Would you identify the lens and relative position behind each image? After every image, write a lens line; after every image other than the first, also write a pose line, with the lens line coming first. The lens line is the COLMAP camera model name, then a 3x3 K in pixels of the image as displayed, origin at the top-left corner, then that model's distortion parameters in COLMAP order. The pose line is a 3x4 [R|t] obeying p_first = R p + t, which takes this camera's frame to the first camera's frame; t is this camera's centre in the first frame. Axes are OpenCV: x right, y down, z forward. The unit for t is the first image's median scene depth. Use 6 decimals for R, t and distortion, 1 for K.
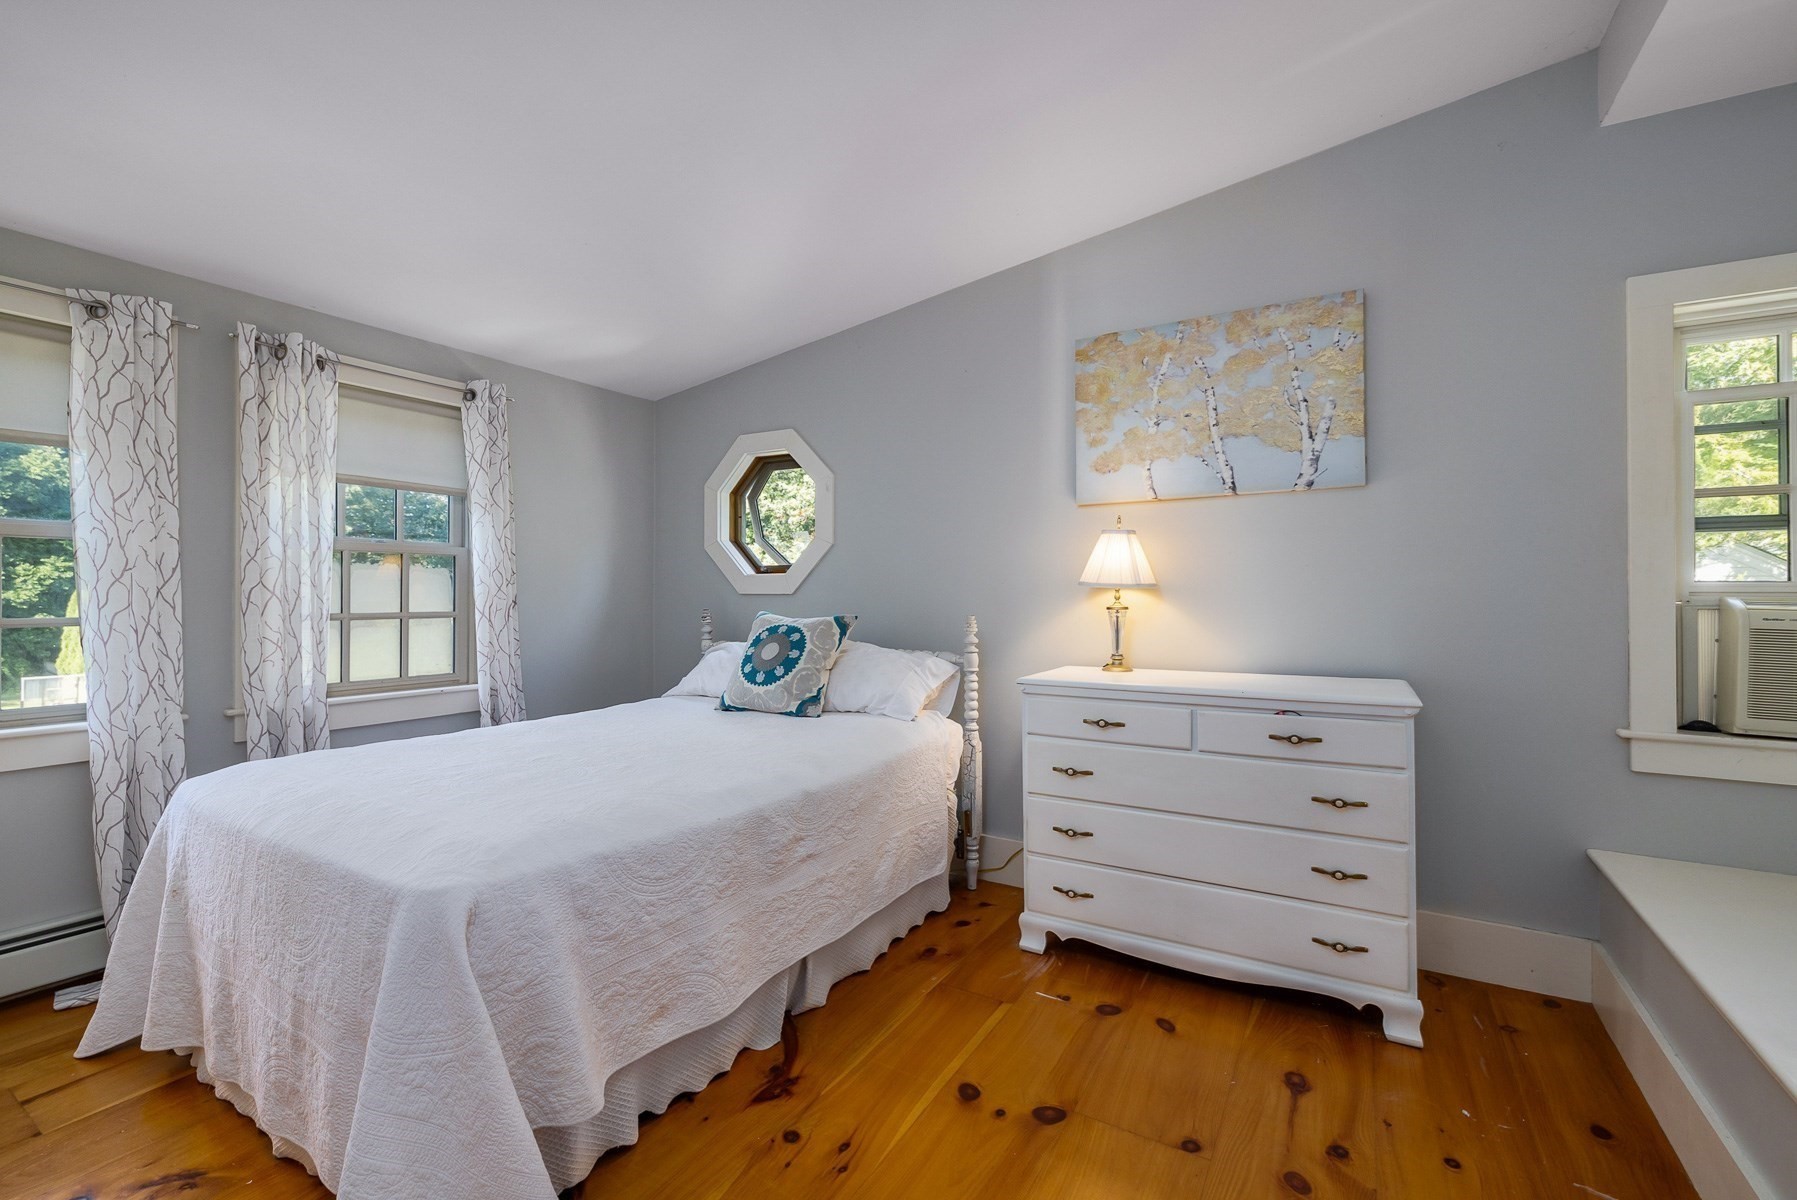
lens RADIAL K [[746.6, 0, 890.5], [0, 746.6, 600.9], [0, 0, 1]] dist [0.003881, 0.000746]
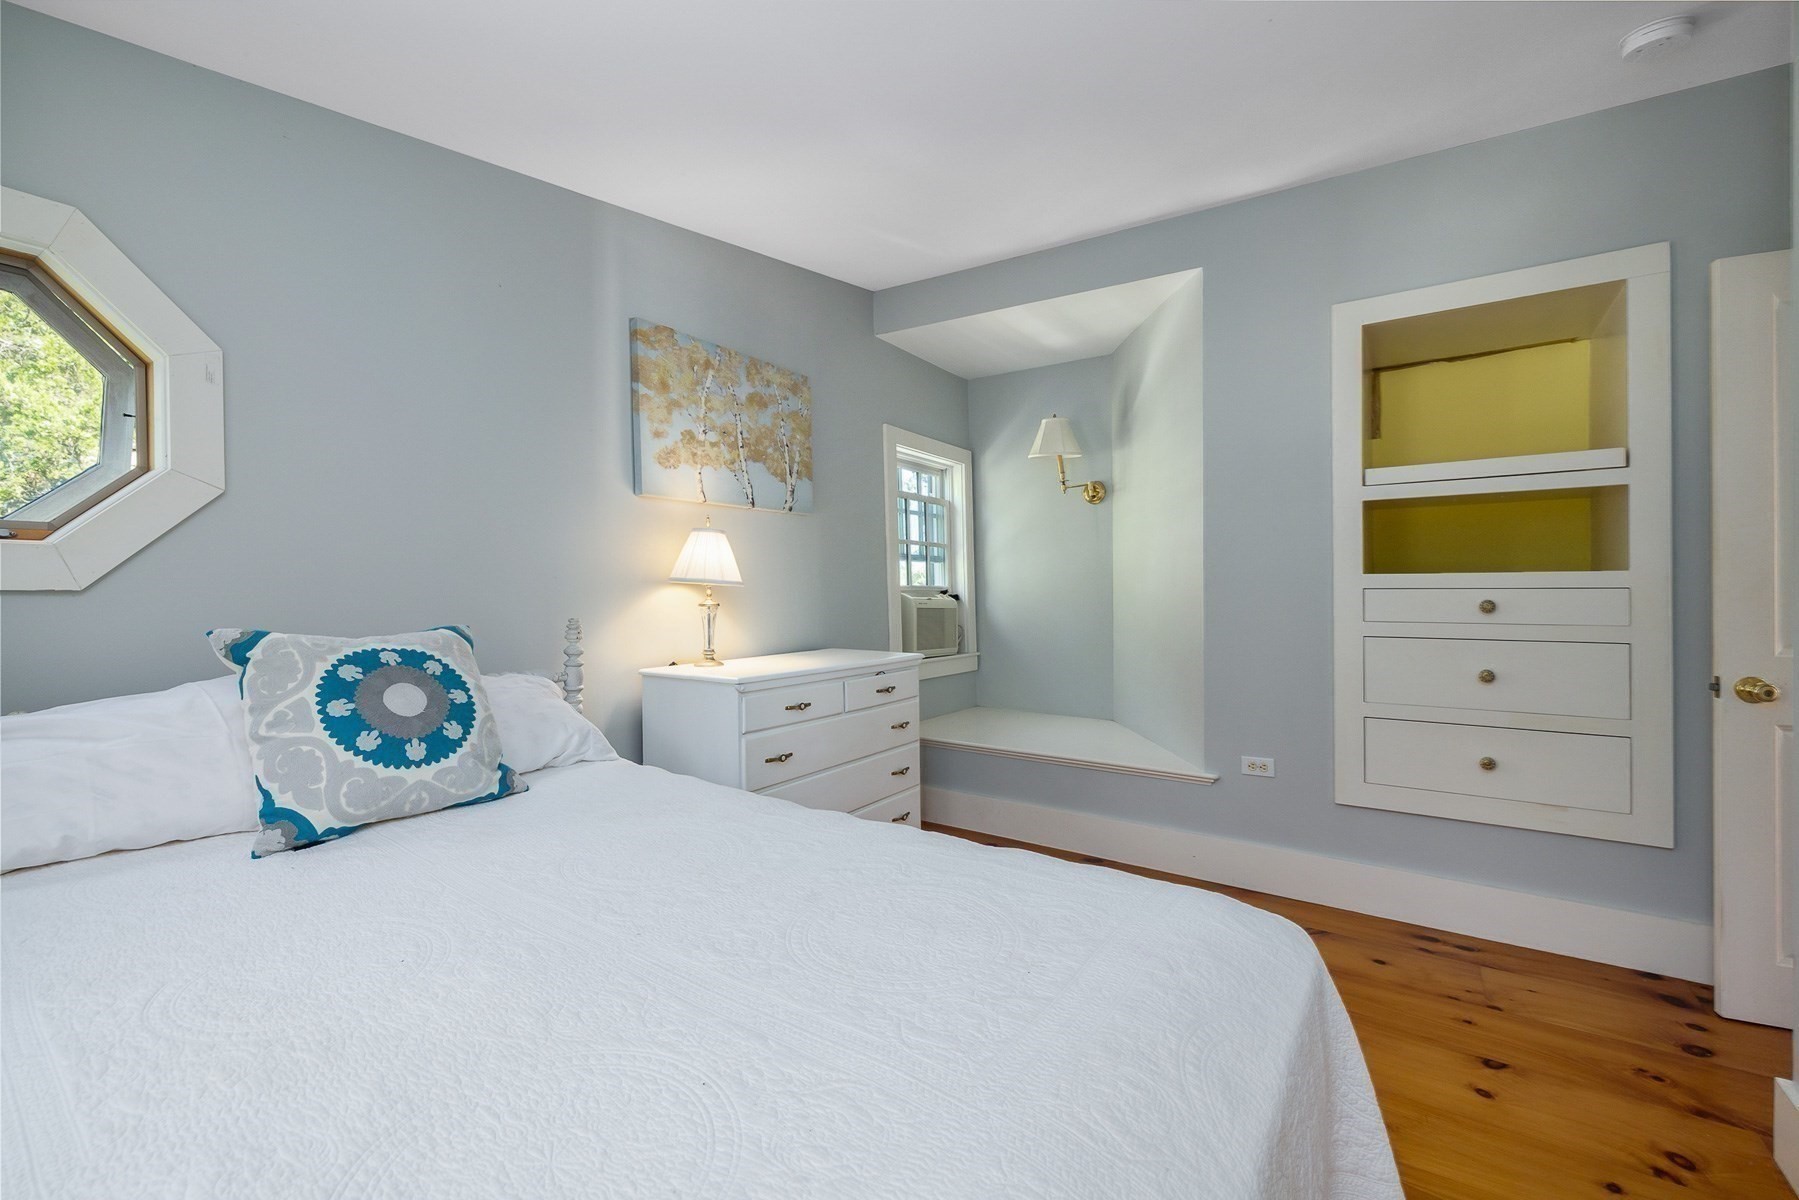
lens RADIAL K [[747.4, 0, 894.3], [0, 747.4, 592.1], [0, 0, 1]] dist [0.003881, 0.000746]
pose [[0.077088, -0.000294, 0.997024, -0.718743], [0.009888, 0.999951, -0.000470, -0.004824], [-0.996975, 0.009895, 0.077087, 0.675657]]
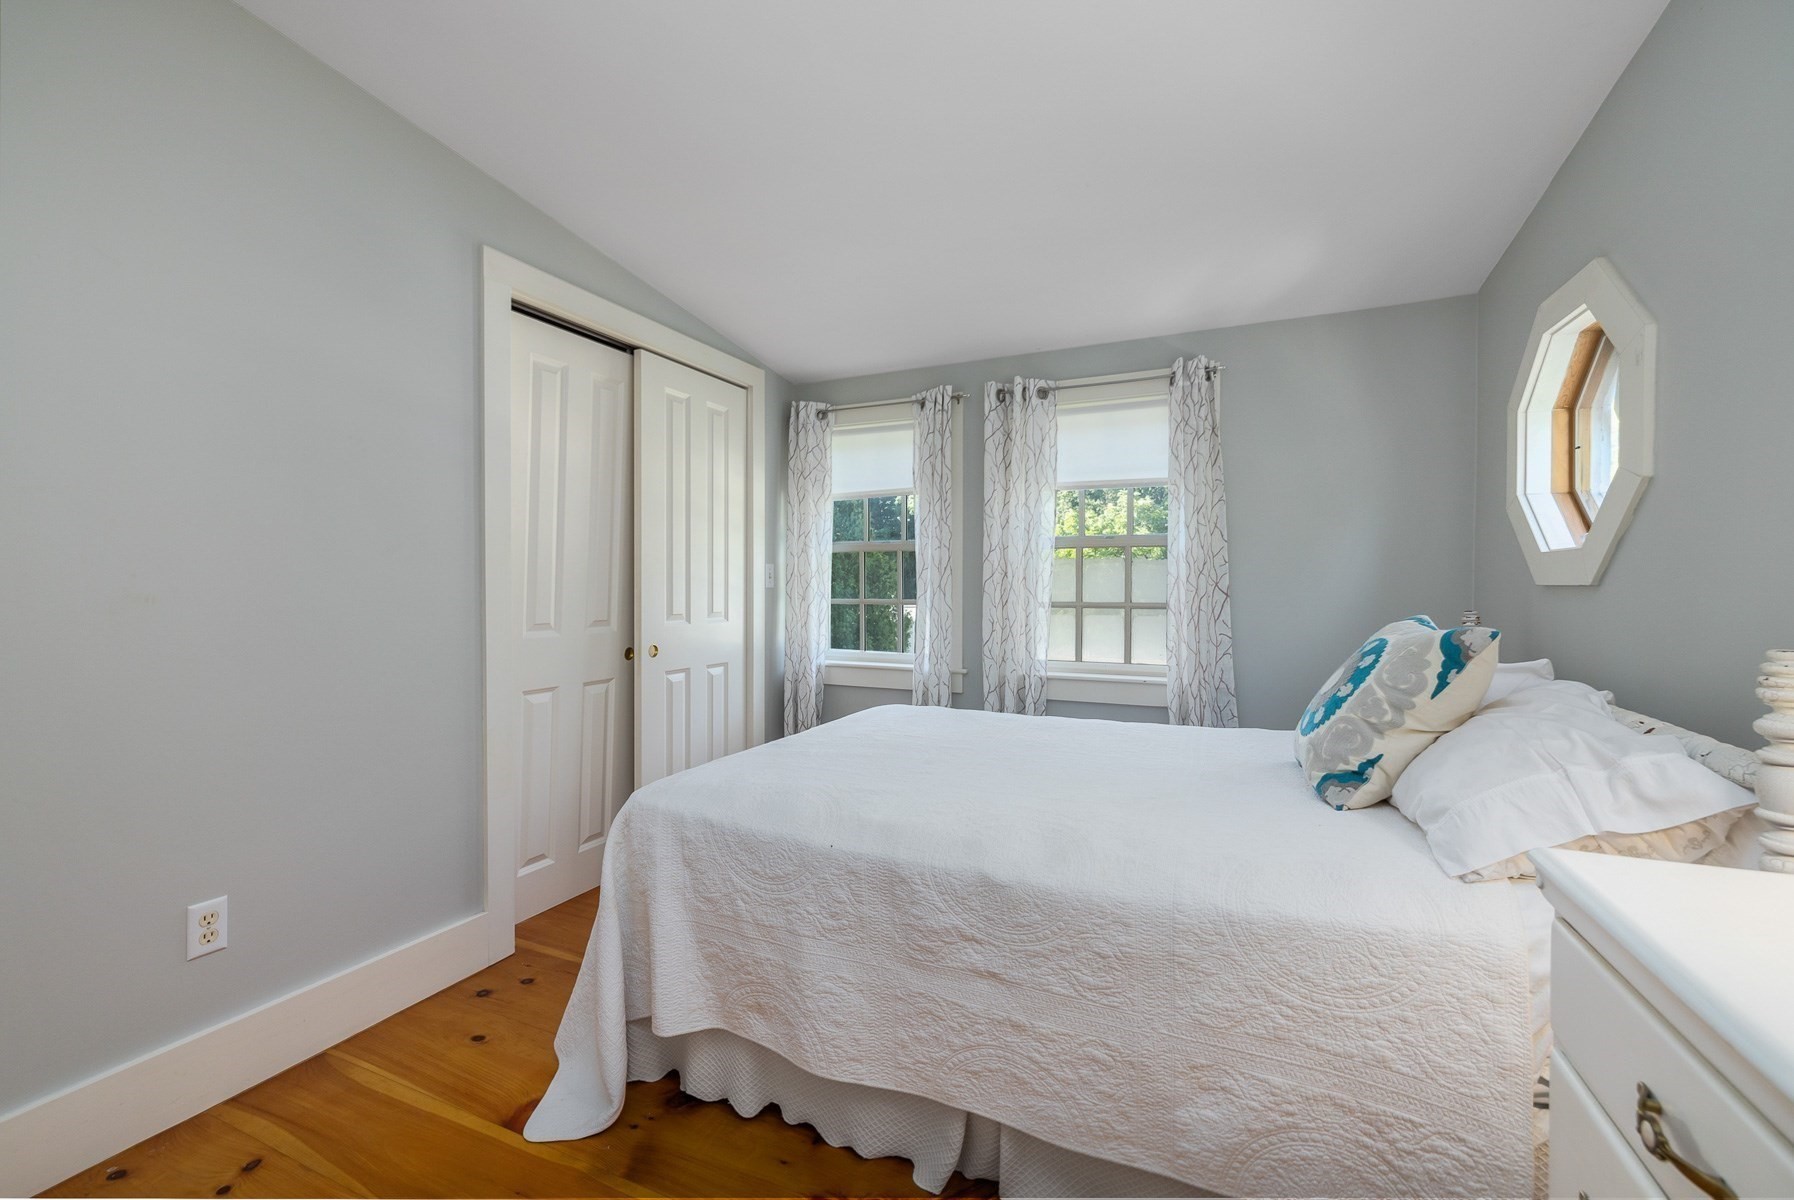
lens RADIAL K [[745.4, 0, 893.5], [0, 745.4, 590.8], [0, 0, 1]] dist [0.003881, 0.000746]
pose [[0.141835, 0.008369, -0.989855, 0.414241], [-0.010060, 0.999925, 0.007013, -0.006151], [0.989839, 0.008963, 0.141908, 0.621593]]
